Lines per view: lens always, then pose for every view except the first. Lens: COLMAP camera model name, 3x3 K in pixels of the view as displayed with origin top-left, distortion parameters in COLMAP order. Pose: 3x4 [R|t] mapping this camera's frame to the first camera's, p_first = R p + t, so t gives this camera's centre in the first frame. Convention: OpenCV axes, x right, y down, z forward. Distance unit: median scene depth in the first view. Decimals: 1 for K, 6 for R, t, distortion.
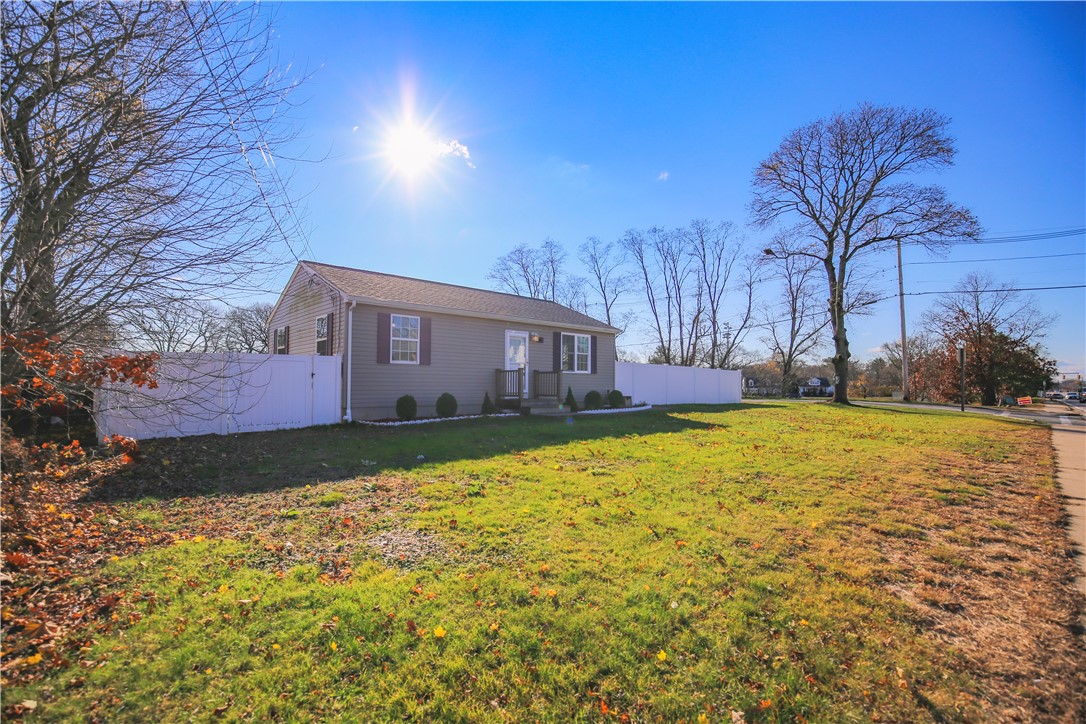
lens RADIAL K [[501.0, 0, 538.2], [0, 501.0, 367.6], [0, 0, 1]] dist [-0.033947, 0.008174]
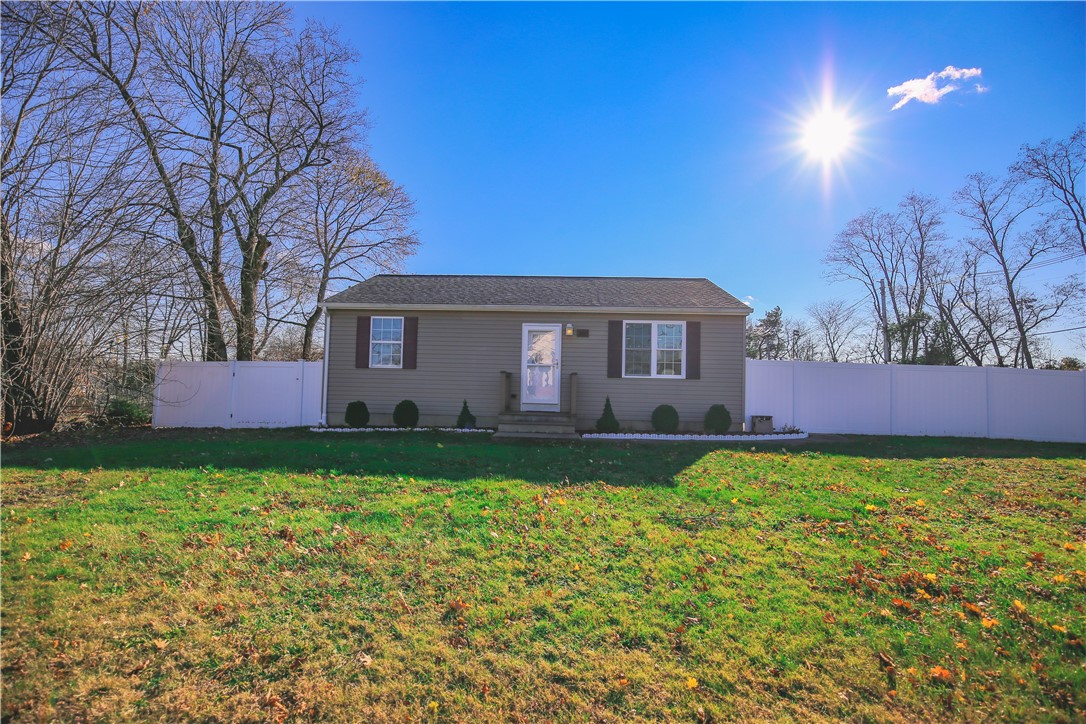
lens RADIAL K [[501.0, 0, 538.2], [0, 501.0, 367.6], [0, 0, 1]] dist [-0.033947, 0.008174]
pose [[0.706241, -0.020668, -0.707670, 0.490640], [0.006690, 0.999724, -0.022521, 0.011826], [0.707940, 0.011171, 0.706184, 0.443916]]
